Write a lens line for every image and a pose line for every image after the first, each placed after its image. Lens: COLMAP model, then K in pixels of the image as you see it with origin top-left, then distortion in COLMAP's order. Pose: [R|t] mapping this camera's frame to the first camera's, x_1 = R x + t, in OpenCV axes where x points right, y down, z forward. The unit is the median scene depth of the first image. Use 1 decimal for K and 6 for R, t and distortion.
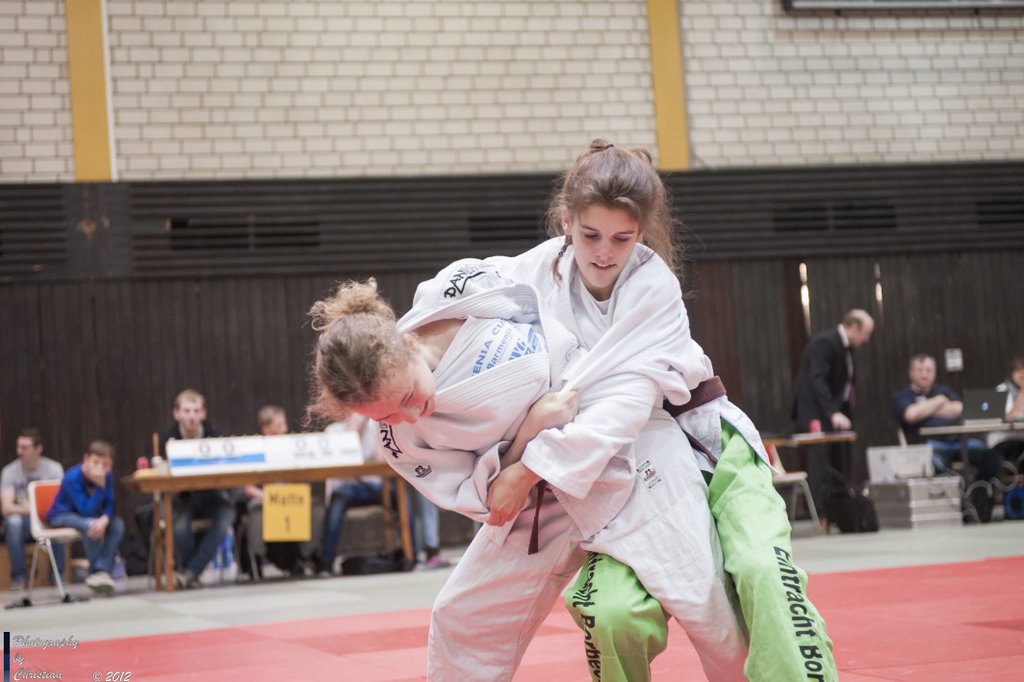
lens RADIAL K [[2060.5, 0, 490.9], [0, 2060.5, 303.0], [0, 0, 1]] dist [0.141805, 0.111665]
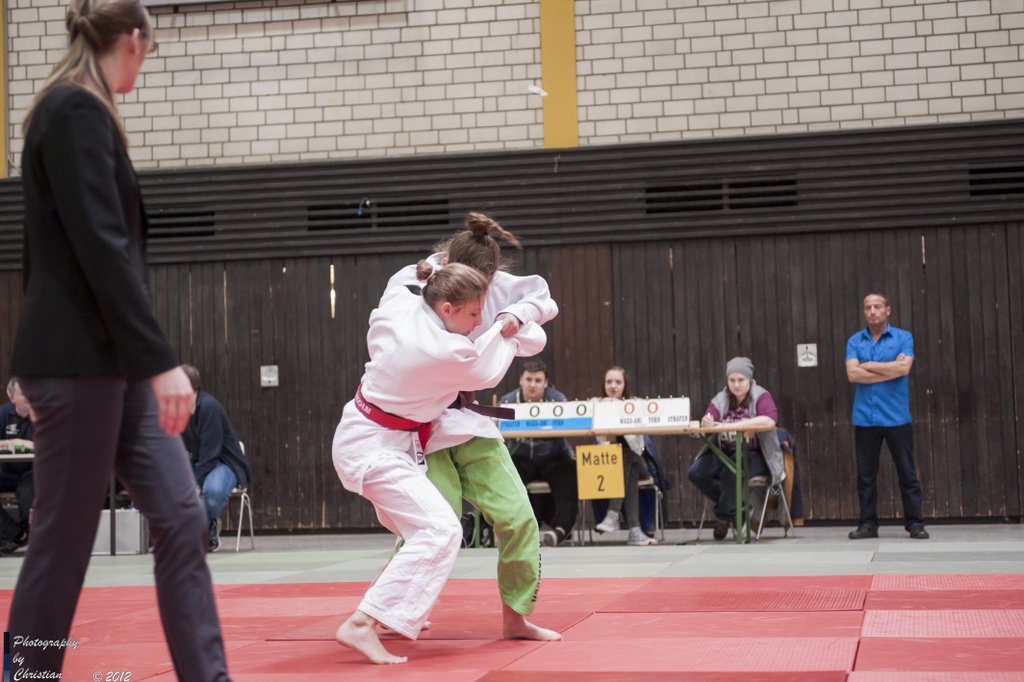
lens RADIAL K [[2095.3, 0, 474.3], [0, 2095.3, 300.2], [0, 0, 1]] dist [0.164619, -0.016801]
pose [[0.861209, 0.010415, -0.508144, 0.802283], [0.004332, 0.999603, 0.027830, -0.033641], [0.508232, -0.026168, 0.860822, 0.238681]]
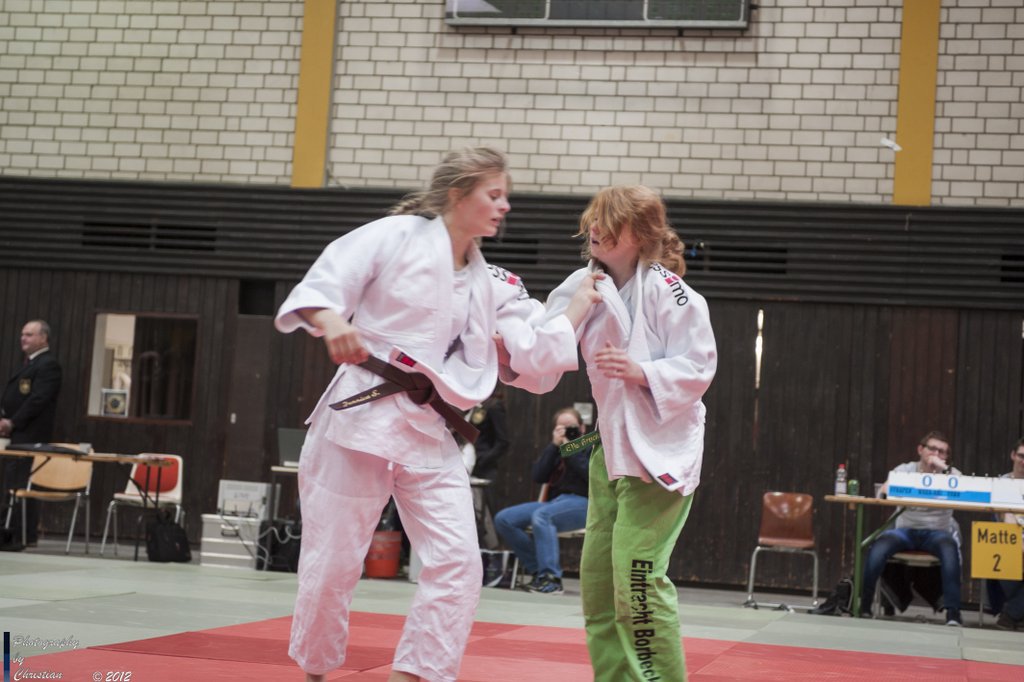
lens RADIAL K [[2095.3, 0, 474.3], [0, 2095.3, 300.2], [0, 0, 1]] dist [0.164619, -0.016801]
pose [[0.844807, 0.076833, -0.529526, 0.681070], [-0.085396, 0.996312, 0.008321, -0.026363], [0.528212, 0.038190, 0.848253, 0.200020]]
